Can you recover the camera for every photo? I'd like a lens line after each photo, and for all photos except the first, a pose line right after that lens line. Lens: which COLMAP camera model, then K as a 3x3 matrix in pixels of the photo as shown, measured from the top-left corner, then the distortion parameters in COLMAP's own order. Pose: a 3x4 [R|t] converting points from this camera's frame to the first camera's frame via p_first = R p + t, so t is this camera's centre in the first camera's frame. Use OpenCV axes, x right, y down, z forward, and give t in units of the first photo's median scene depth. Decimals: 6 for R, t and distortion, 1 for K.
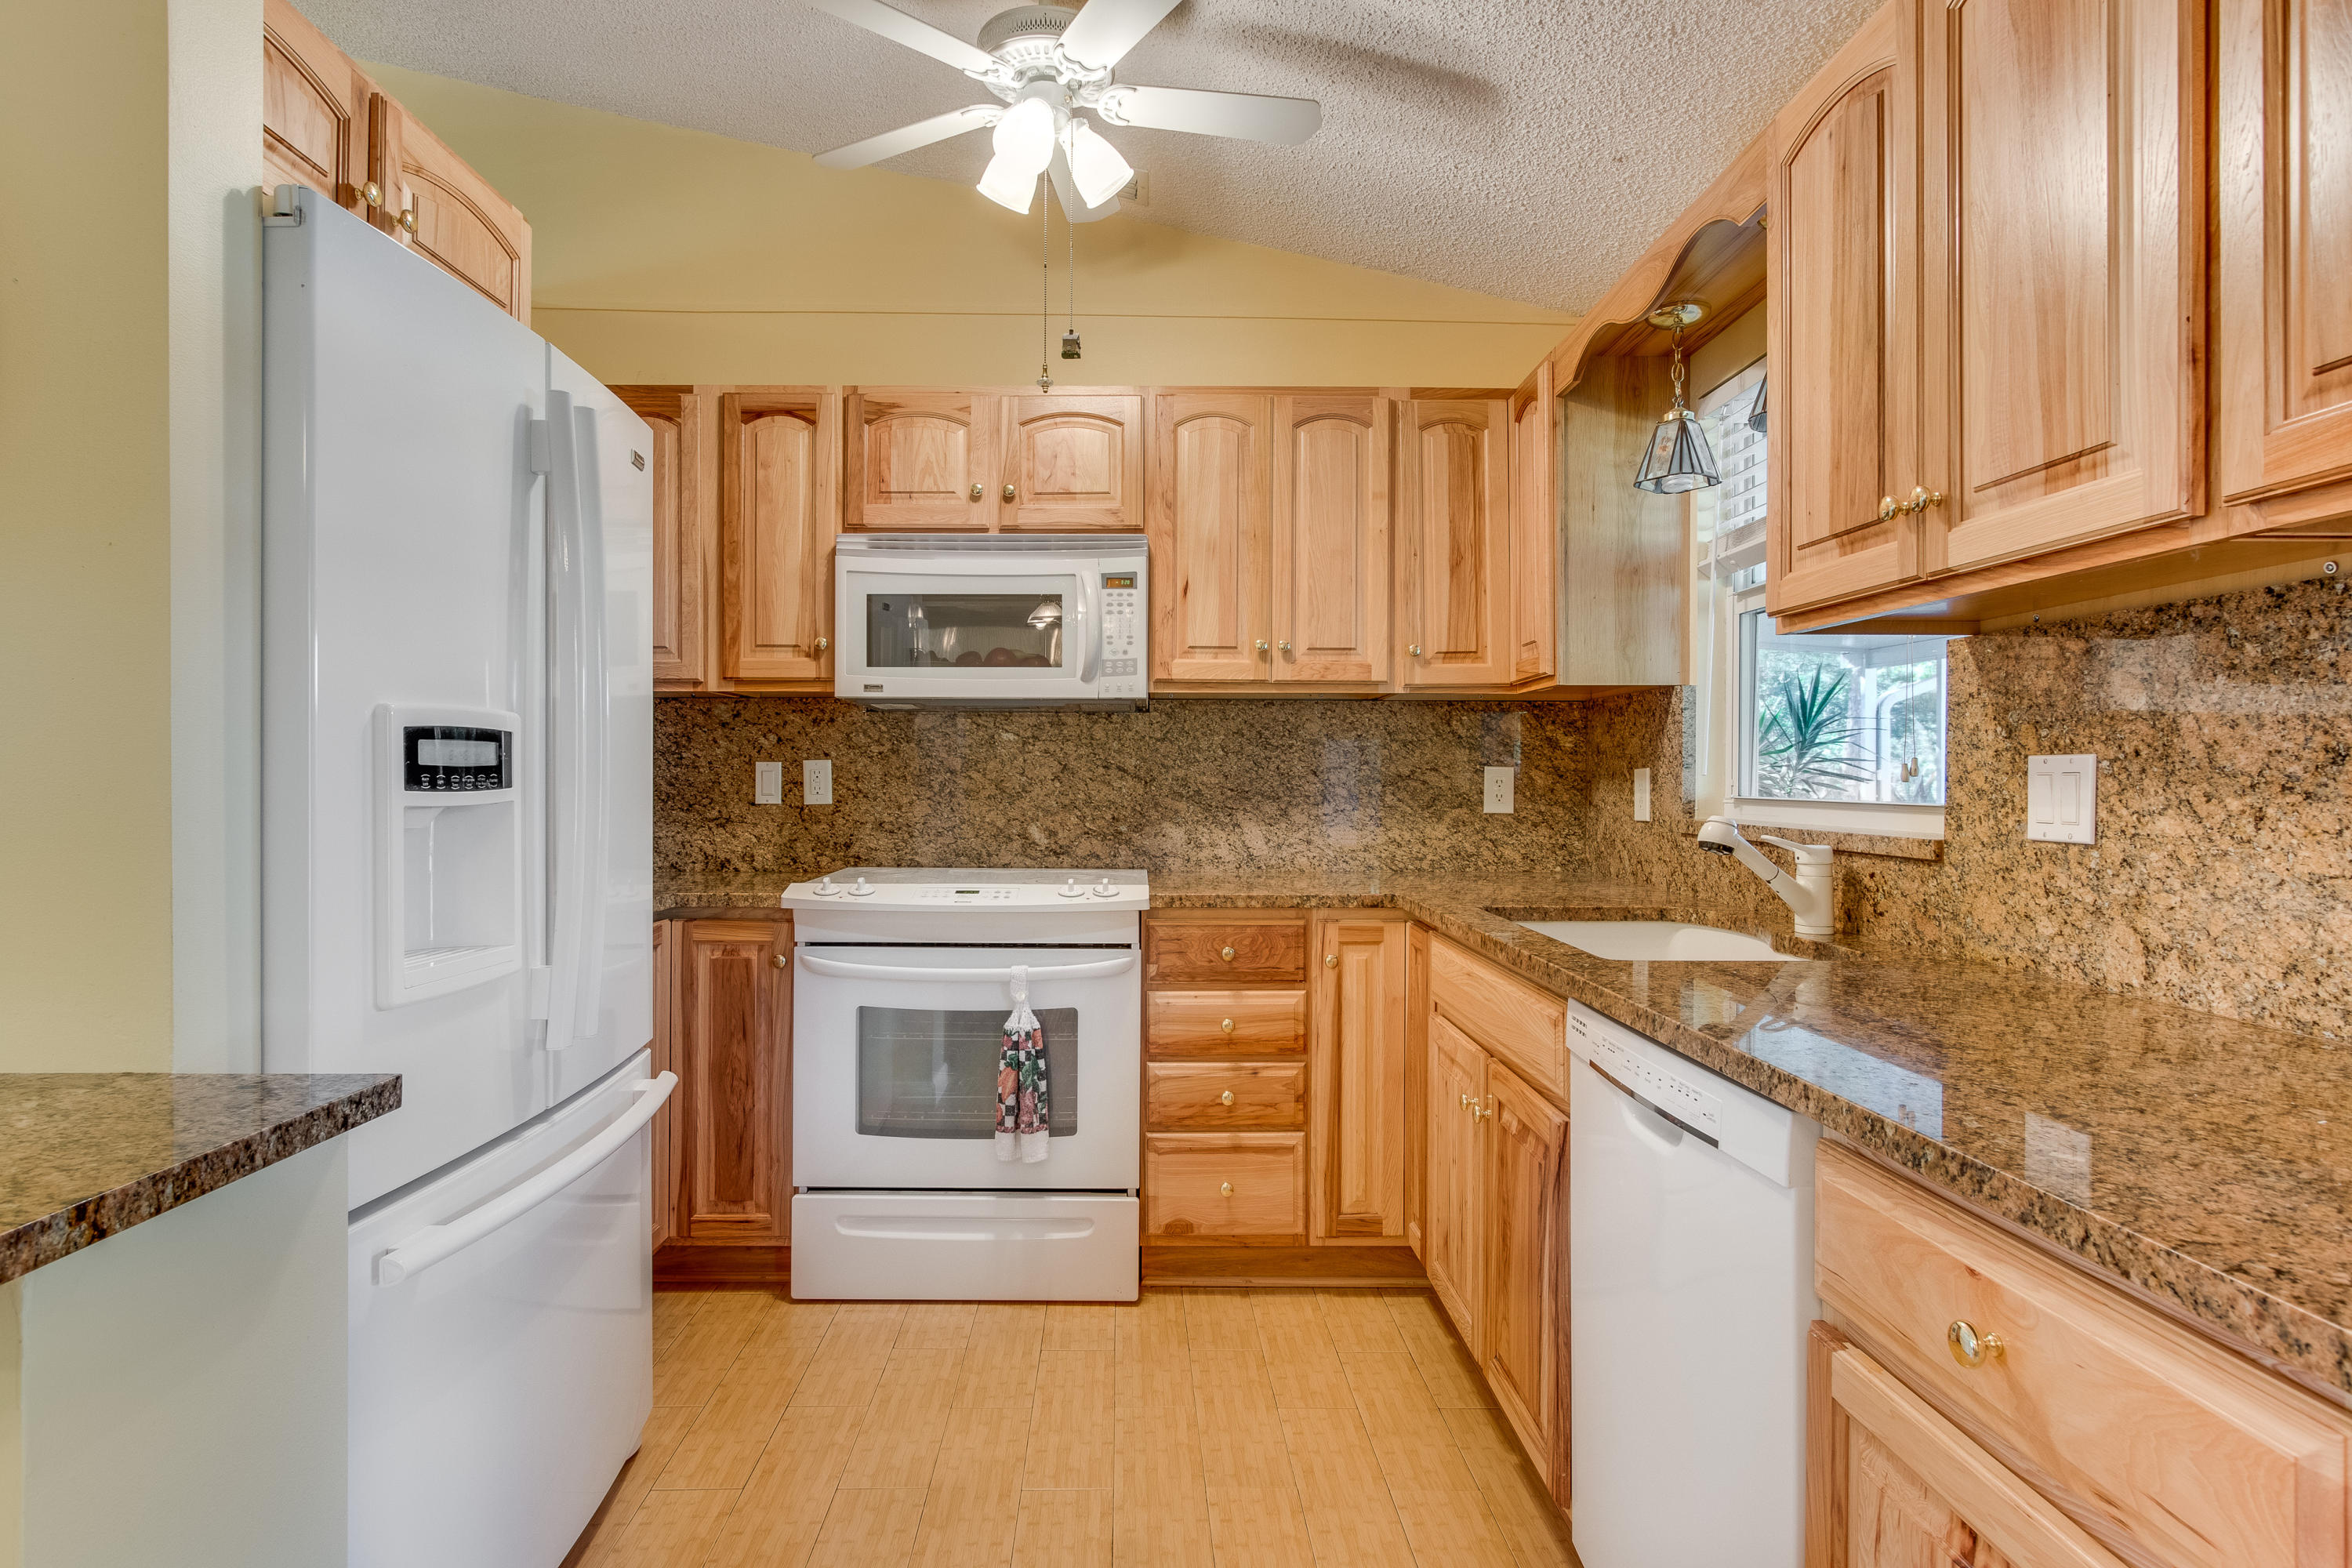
lens RADIAL K [[1249.4, 0, 1155.0], [0, 1249.4, 773.3], [0, 0, 1]] dist [-0.014795, 0.005792]
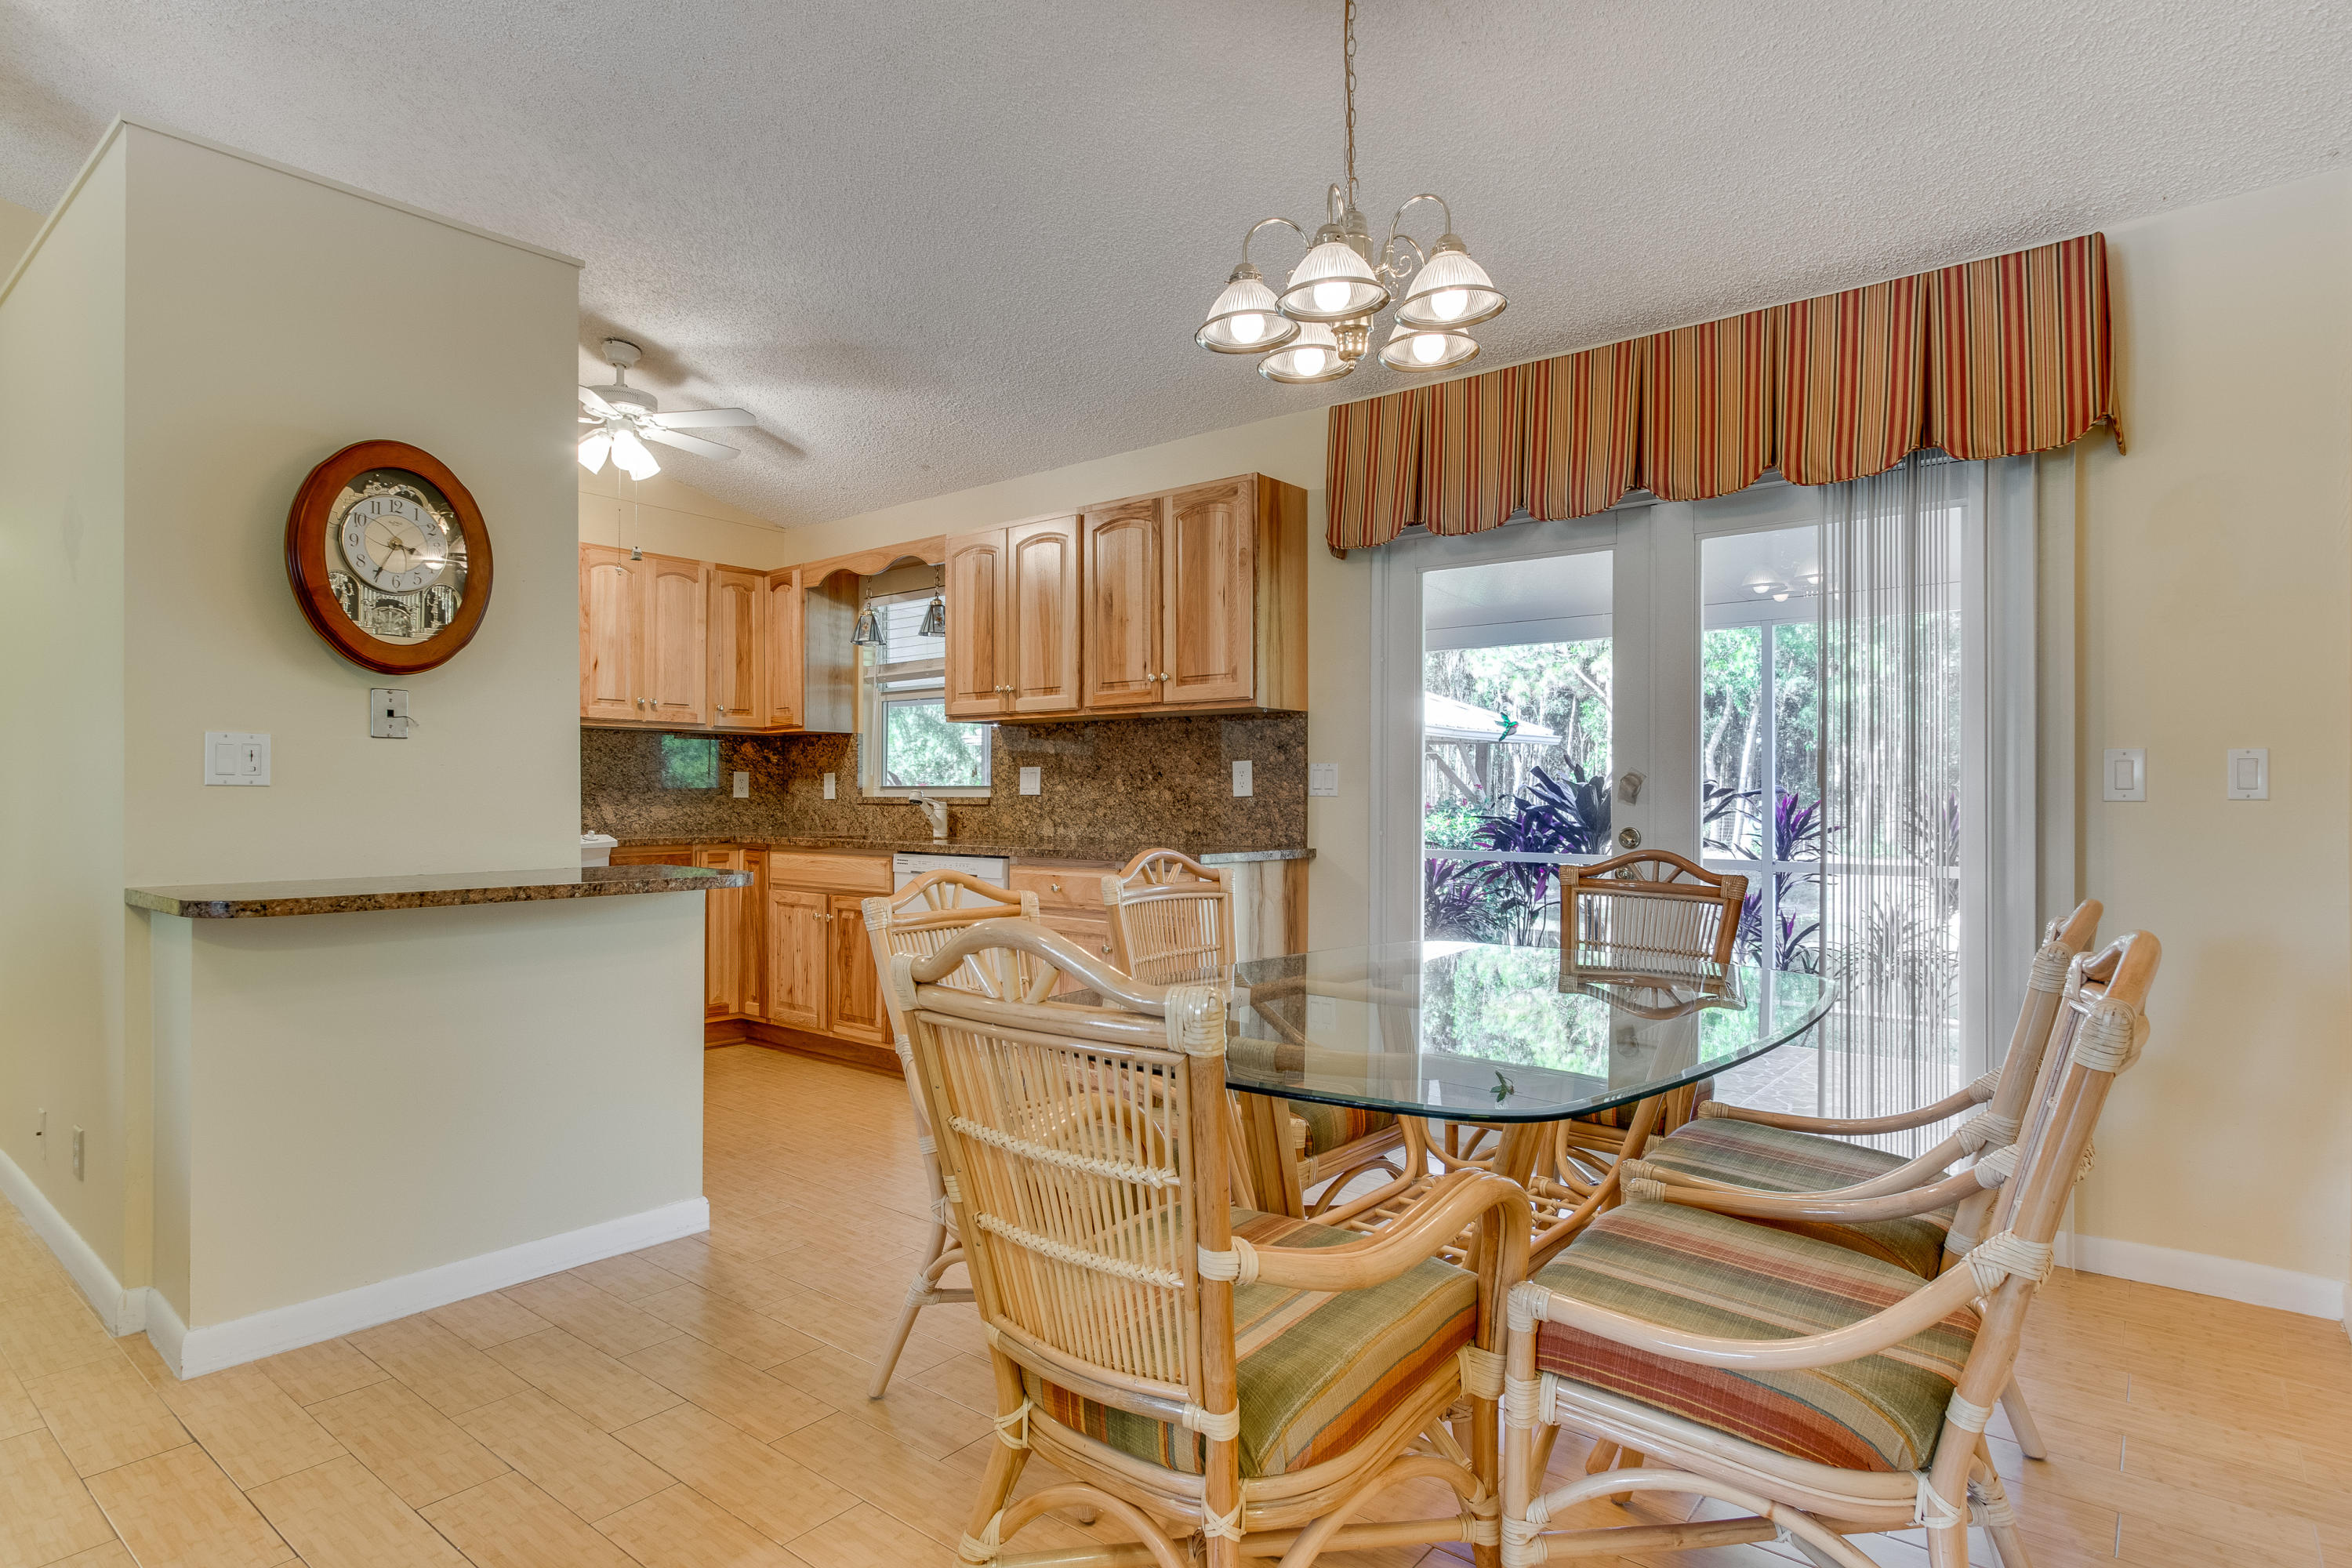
lens RADIAL K [[1249.4, 0, 1171.2], [0, 1249.4, 790.2], [0, 0, 1]] dist [-0.014795, 0.005792]
pose [[0.639711, 0.001525, 0.768614, -0.865701], [-0.000936, 0.999999, -0.001206, 0.027493], [-0.768615, 0.000052, 0.639712, -0.762436]]
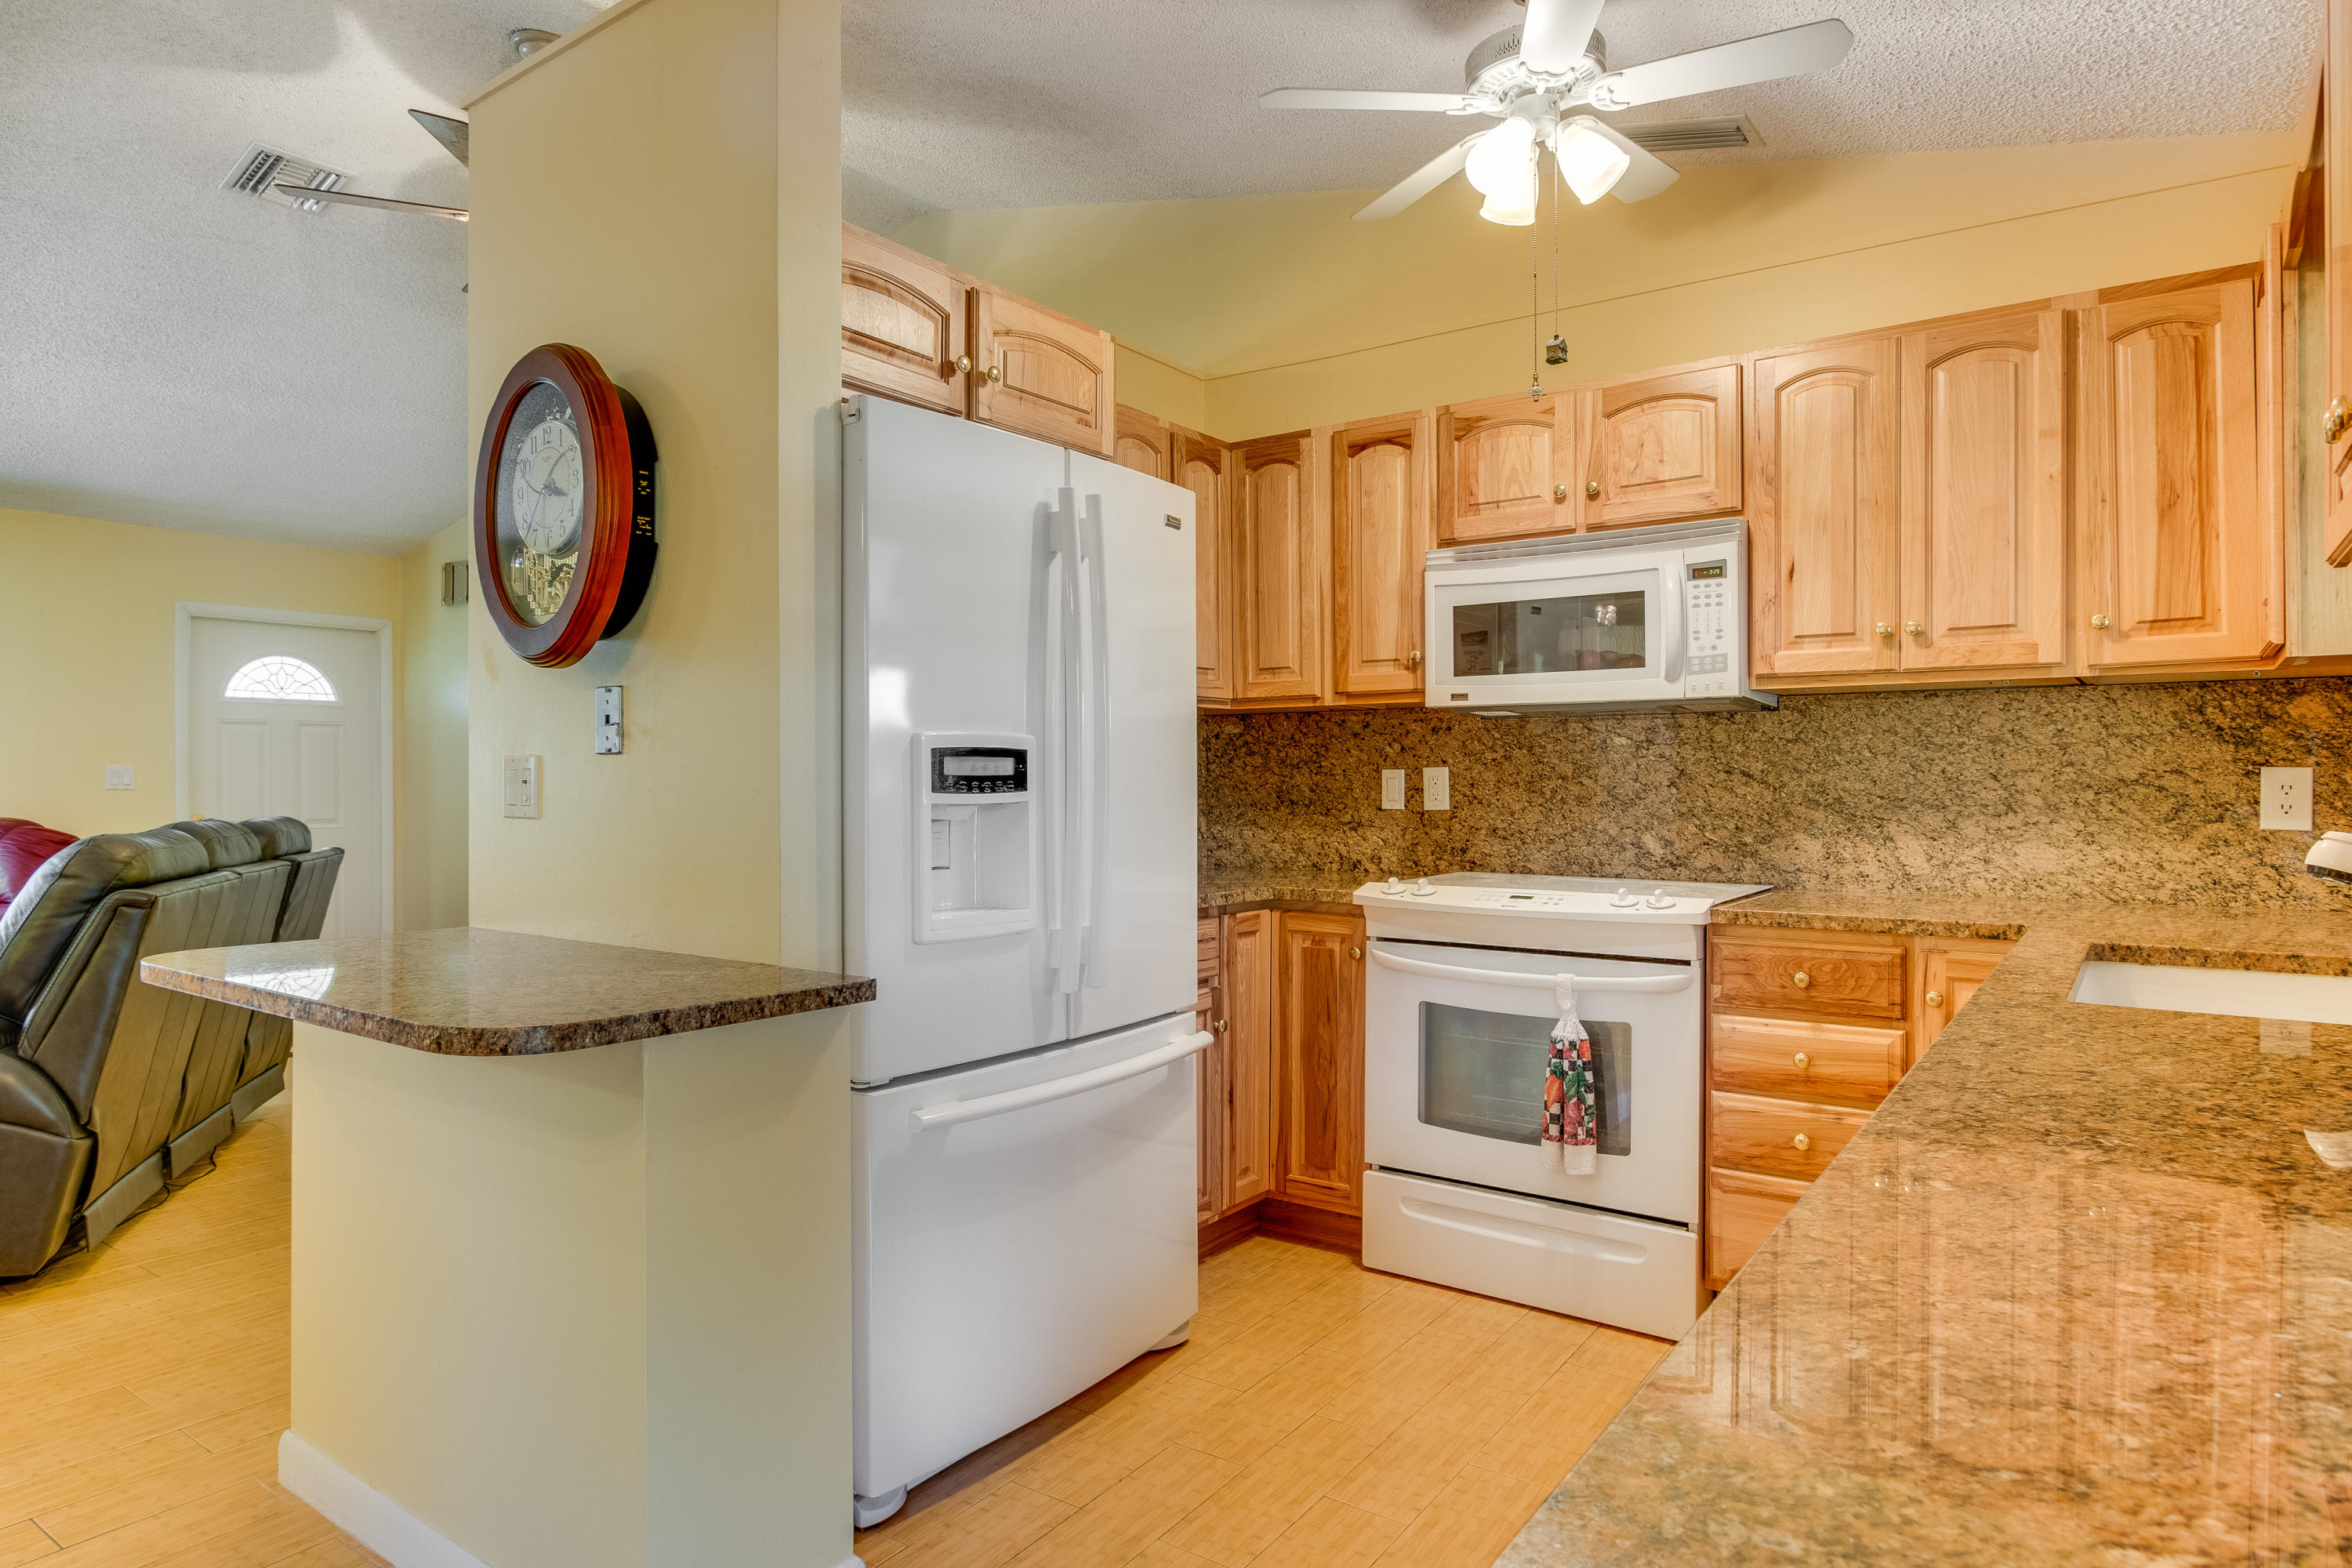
lens RADIAL K [[1357.4, 0, 1155.9], [0, 1357.4, 777.6], [0, 0, 1]] dist [-0.017540, 0.007320]
pose [[0.800579, -0.005484, -0.599202, 0.266406], [0.003974, 0.999985, -0.003844, 0.001654], [0.599214, 0.000696, 0.800589, -0.049664]]
